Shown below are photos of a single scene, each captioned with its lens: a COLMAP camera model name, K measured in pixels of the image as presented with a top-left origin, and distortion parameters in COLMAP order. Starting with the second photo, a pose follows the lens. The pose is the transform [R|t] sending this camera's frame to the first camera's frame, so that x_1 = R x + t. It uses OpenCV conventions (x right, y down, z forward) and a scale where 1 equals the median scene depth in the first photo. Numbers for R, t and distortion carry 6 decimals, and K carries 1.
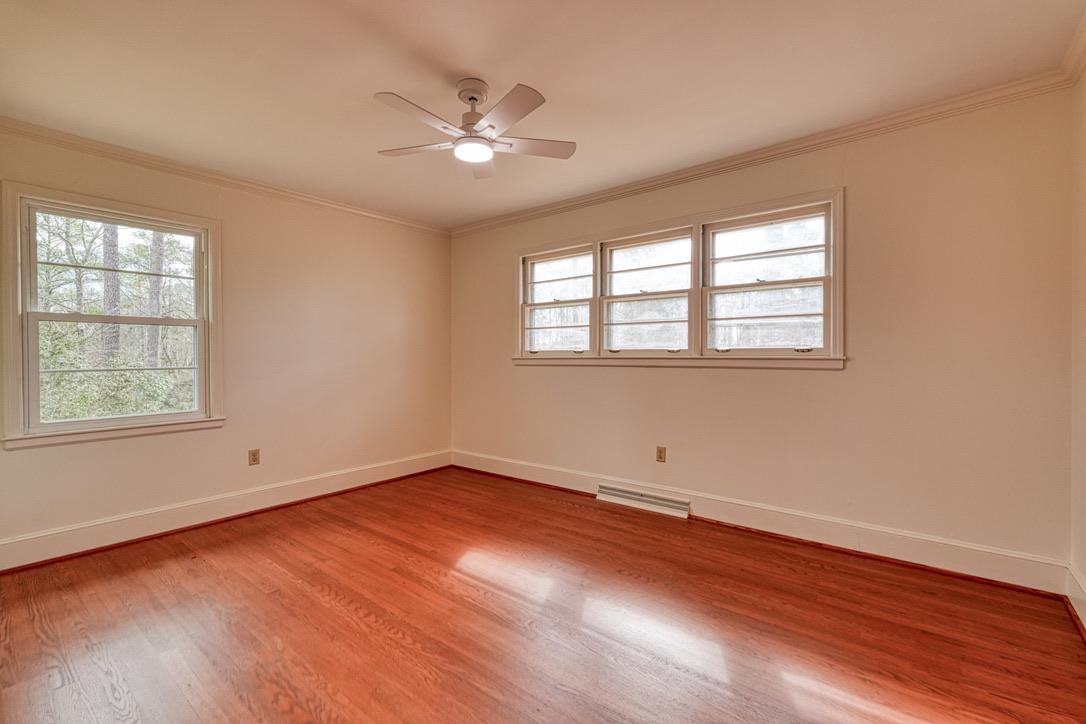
lens RADIAL K [[473.2, 0, 546.0], [0, 473.2, 362.1], [0, 0, 1]] dist [0.002111, 0.000945]
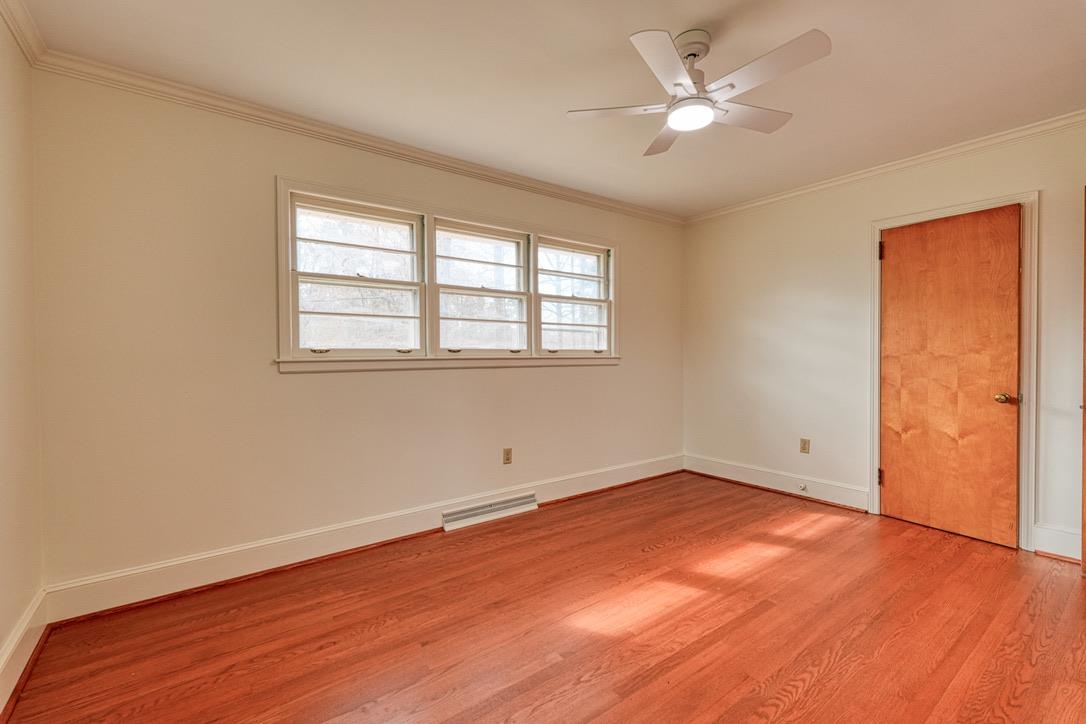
lens RADIAL K [[473.2, 0, 543.0], [0, 473.2, 361.6], [0, 0, 1]] dist [0.002111, 0.000945]
pose [[0.245772, -0.012377, 0.969249, -0.721521], [0.016526, 0.999827, 0.008577, -0.009006], [-0.969187, 0.013910, 0.245934, 0.713936]]
